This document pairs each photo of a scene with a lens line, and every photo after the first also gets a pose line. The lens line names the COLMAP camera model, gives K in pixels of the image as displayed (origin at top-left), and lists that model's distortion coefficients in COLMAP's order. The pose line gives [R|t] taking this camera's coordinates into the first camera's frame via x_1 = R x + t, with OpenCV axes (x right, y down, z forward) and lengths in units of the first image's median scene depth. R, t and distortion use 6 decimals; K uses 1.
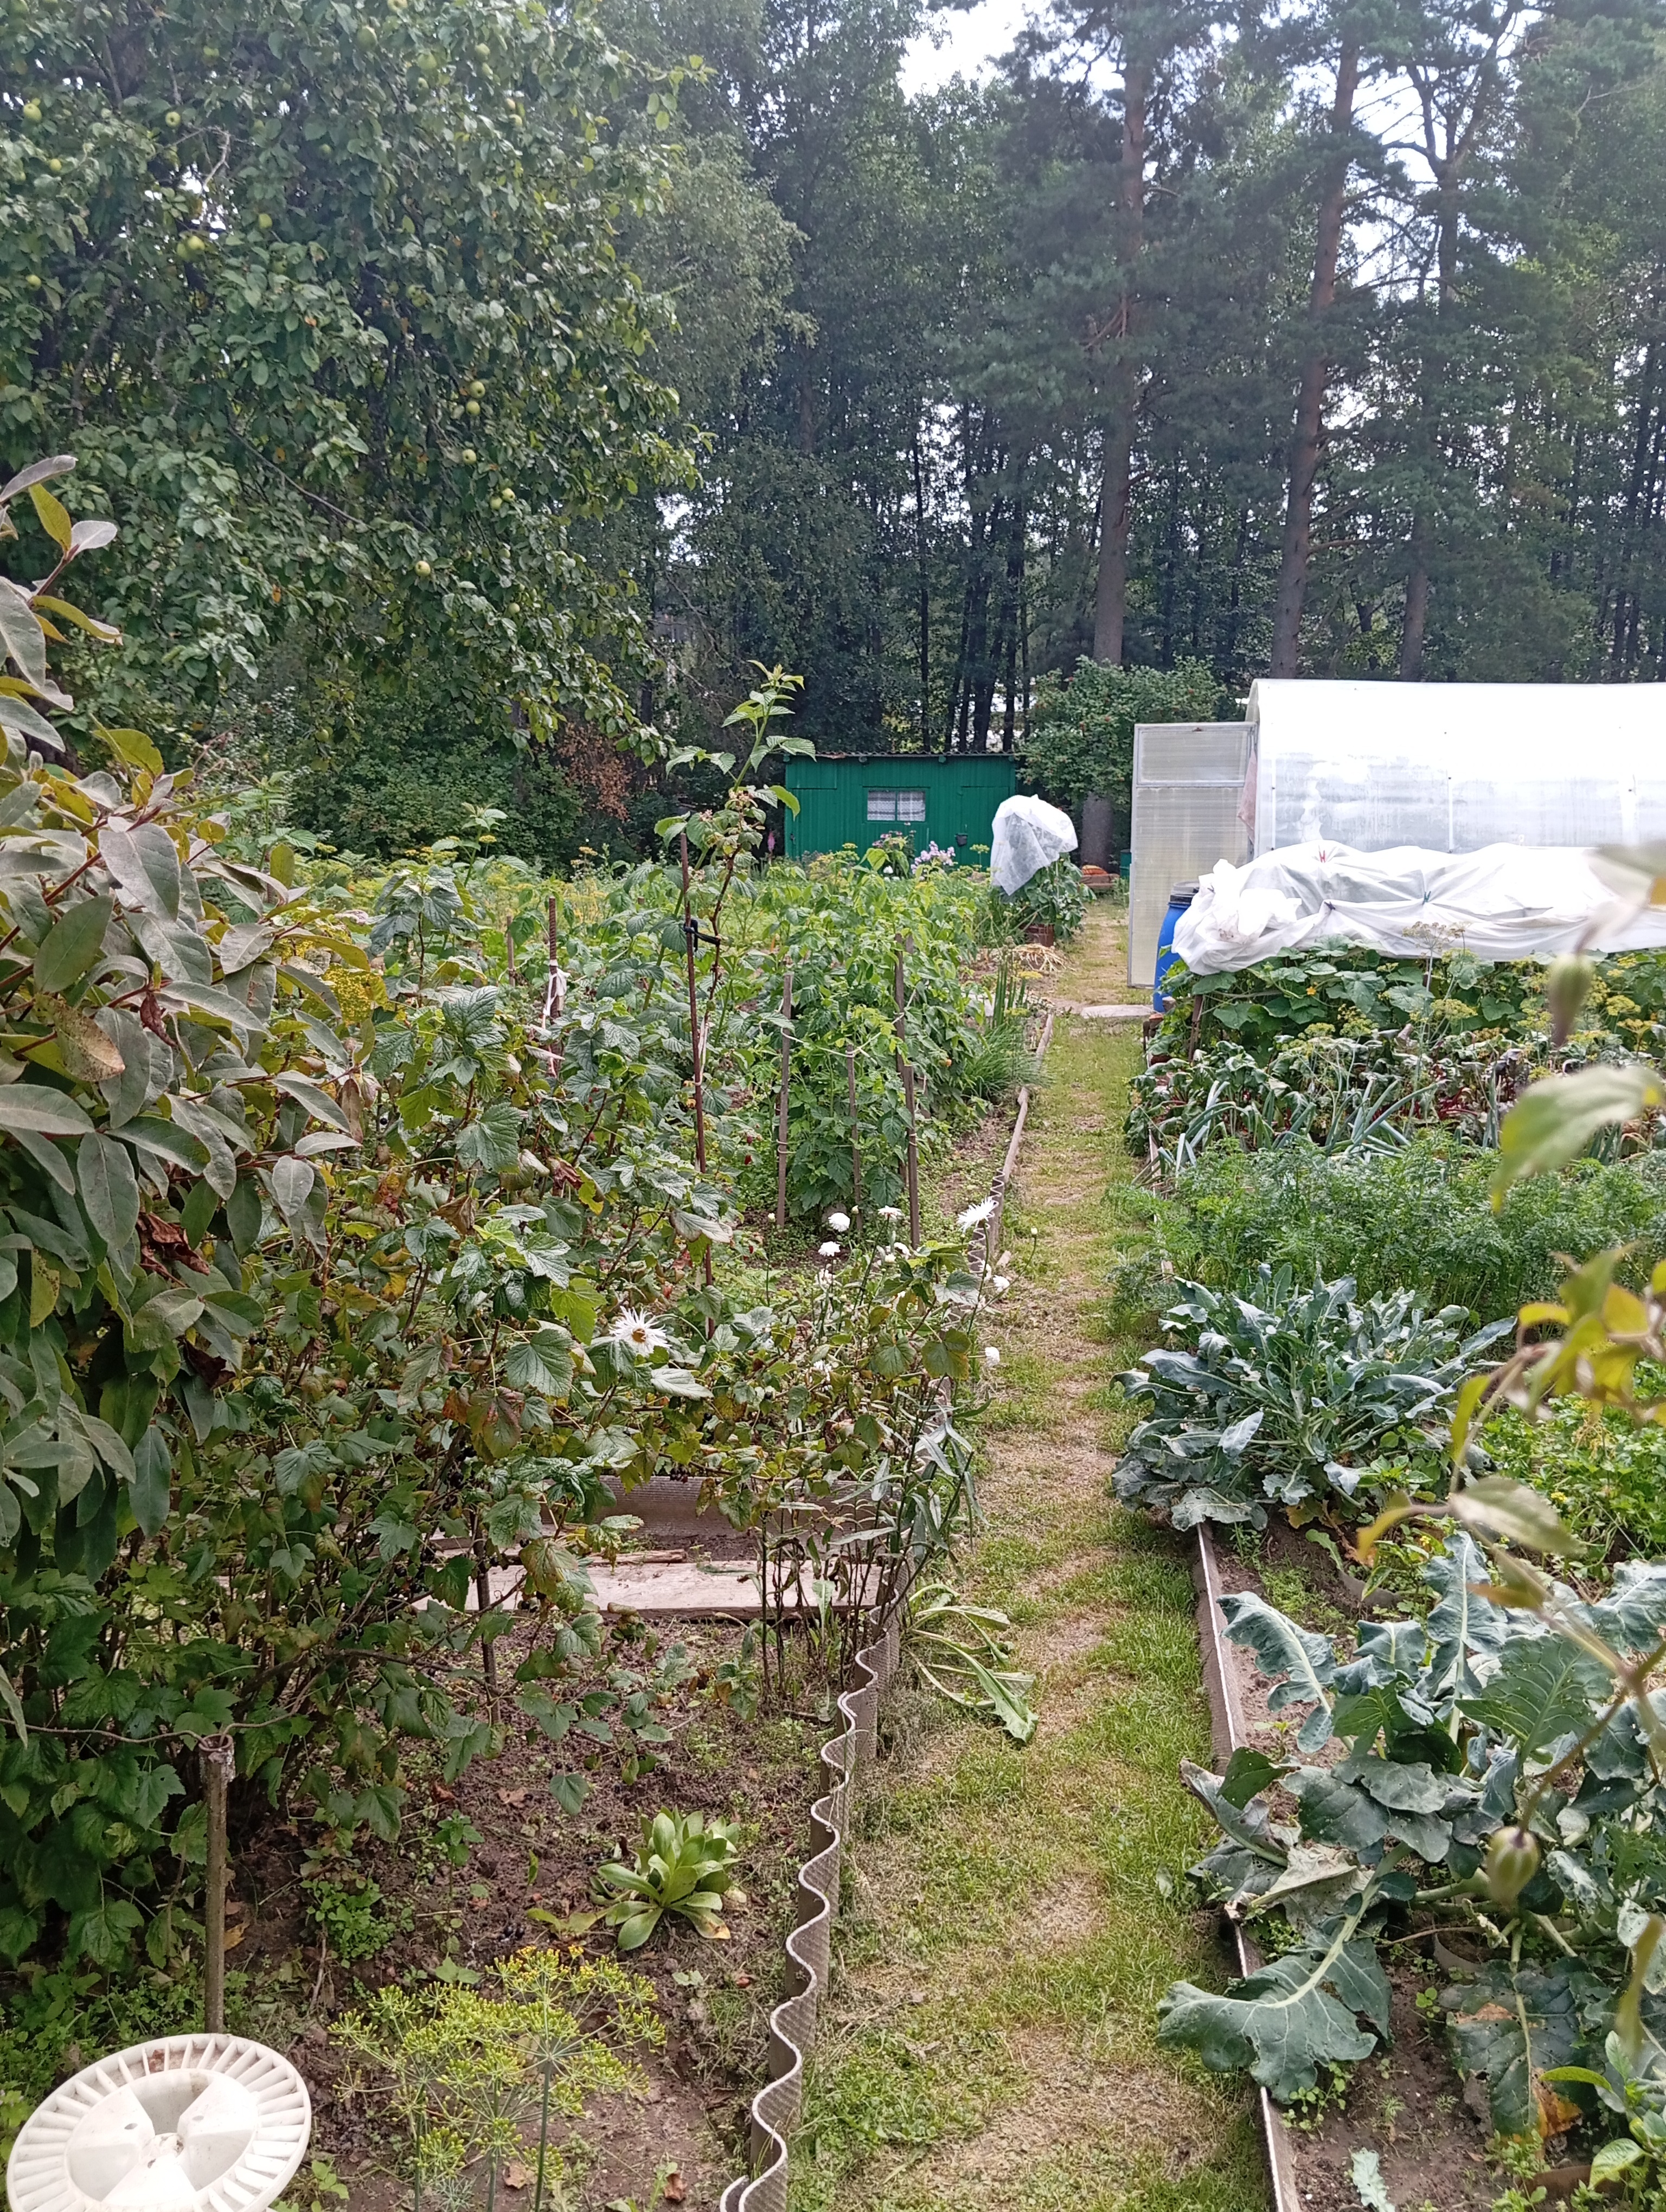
lens RADIAL K [[1805.0, 0, 833.1], [0, 1805.0, 1107.1], [0, 0, 1]] dist [0.009424, 0.002722]
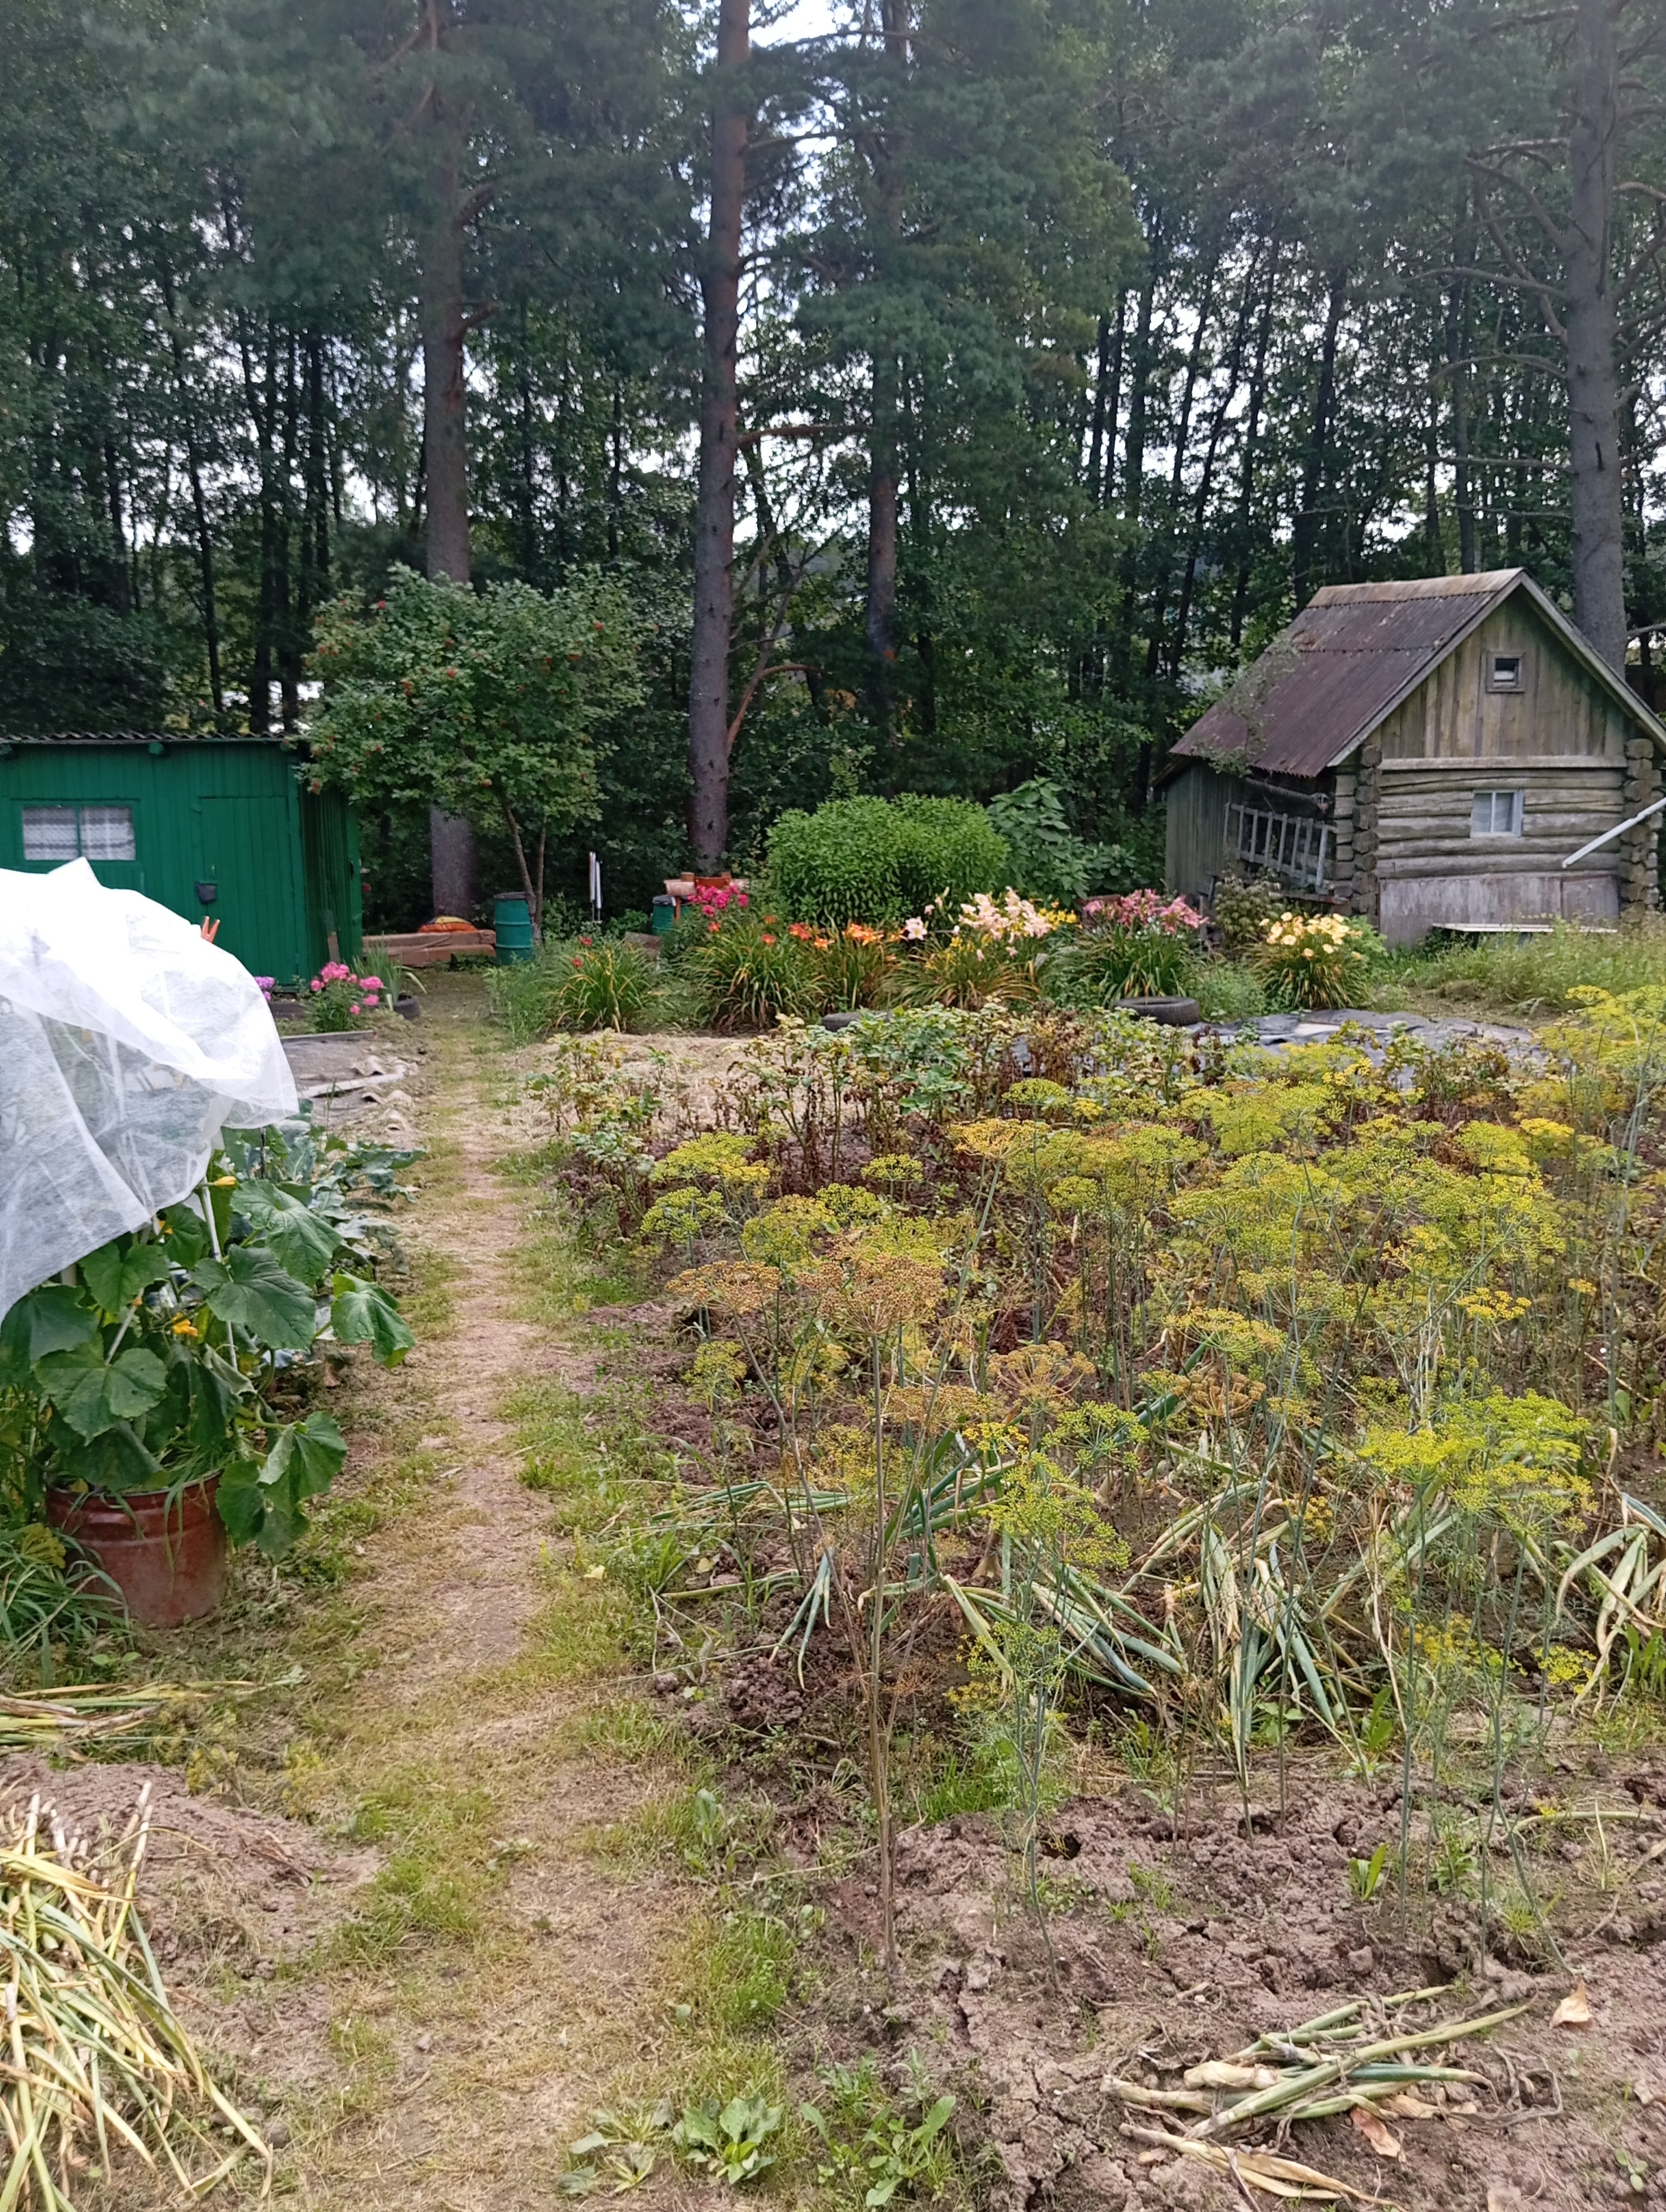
lens RADIAL K [[1805.0, 0, 834.0], [0, 1805.0, 1104.7], [0, 0, 1]] dist [0.009424, 0.002722]
pose [[0.938311, -0.068865, 0.338865, 0.062804], [0.070954, 0.997460, 0.006237, -0.075360], [-0.338433, 0.018192, 0.940814, 0.426509]]
